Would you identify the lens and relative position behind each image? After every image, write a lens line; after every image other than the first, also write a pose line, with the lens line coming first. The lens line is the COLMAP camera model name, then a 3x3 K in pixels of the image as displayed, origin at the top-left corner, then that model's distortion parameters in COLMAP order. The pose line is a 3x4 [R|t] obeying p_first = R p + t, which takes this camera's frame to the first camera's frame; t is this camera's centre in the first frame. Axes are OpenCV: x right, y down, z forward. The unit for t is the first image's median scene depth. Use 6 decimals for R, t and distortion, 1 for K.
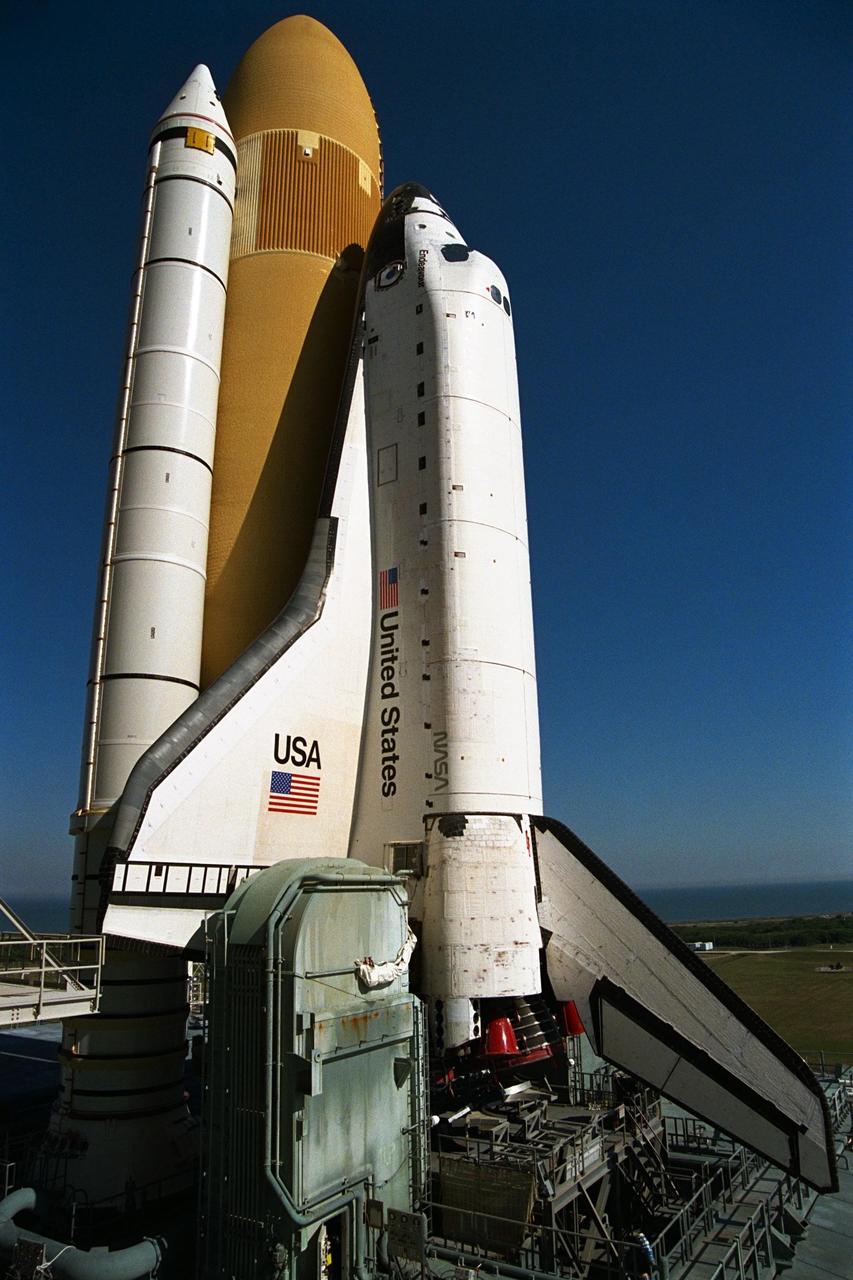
lens RADIAL K [[851.5, 0, 426.5], [0, 851.5, 640.0], [0, 0, 1]] dist [-0.144420, 0.093601]
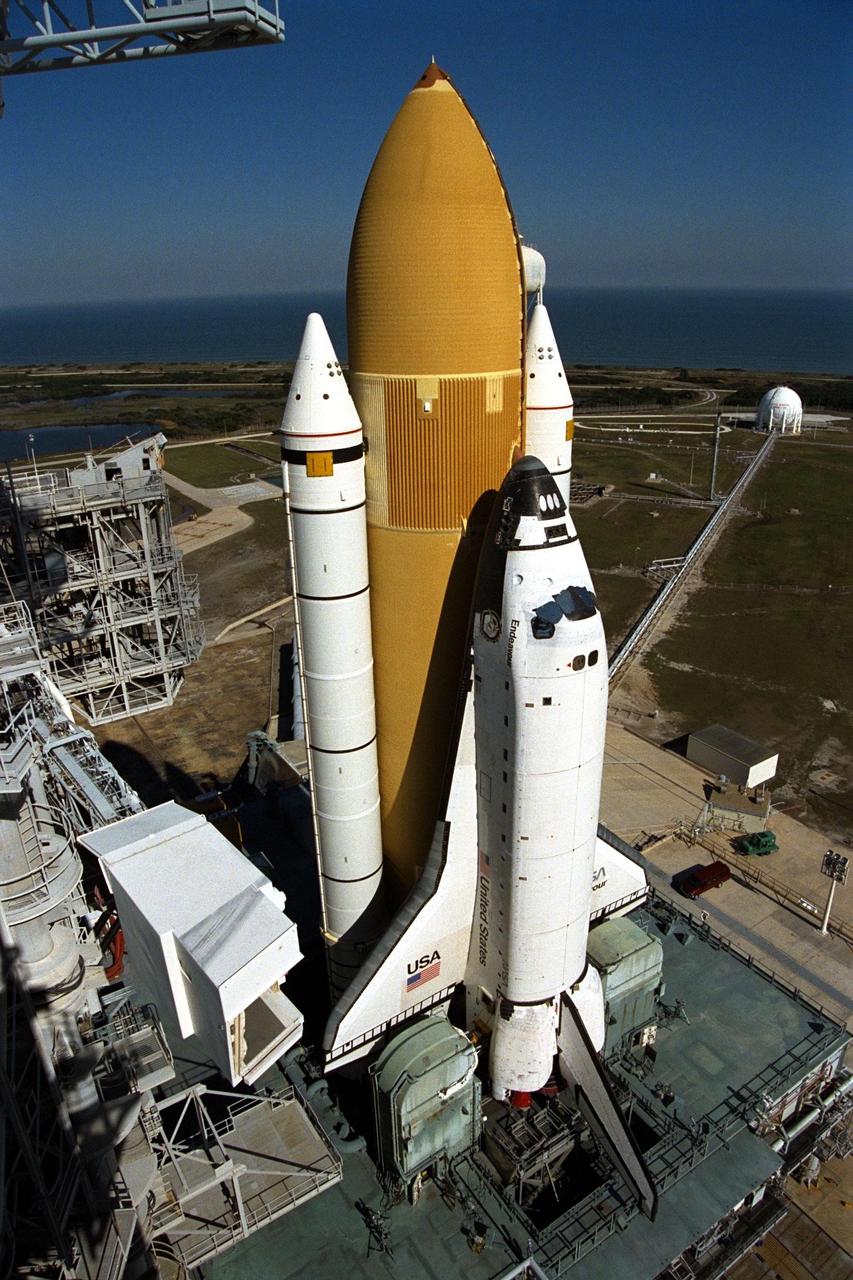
lens RADIAL K [[851.5, 0, 426.5], [0, 851.5, 640.0], [0, 0, 1]] dist [-0.144420, 0.093601]
pose [[0.923620, 0.152213, -0.351791, 0.313906], [0.109364, 0.774980, 0.622451, -1.262650], [0.367377, -0.613382, 0.699140, 0.153272]]
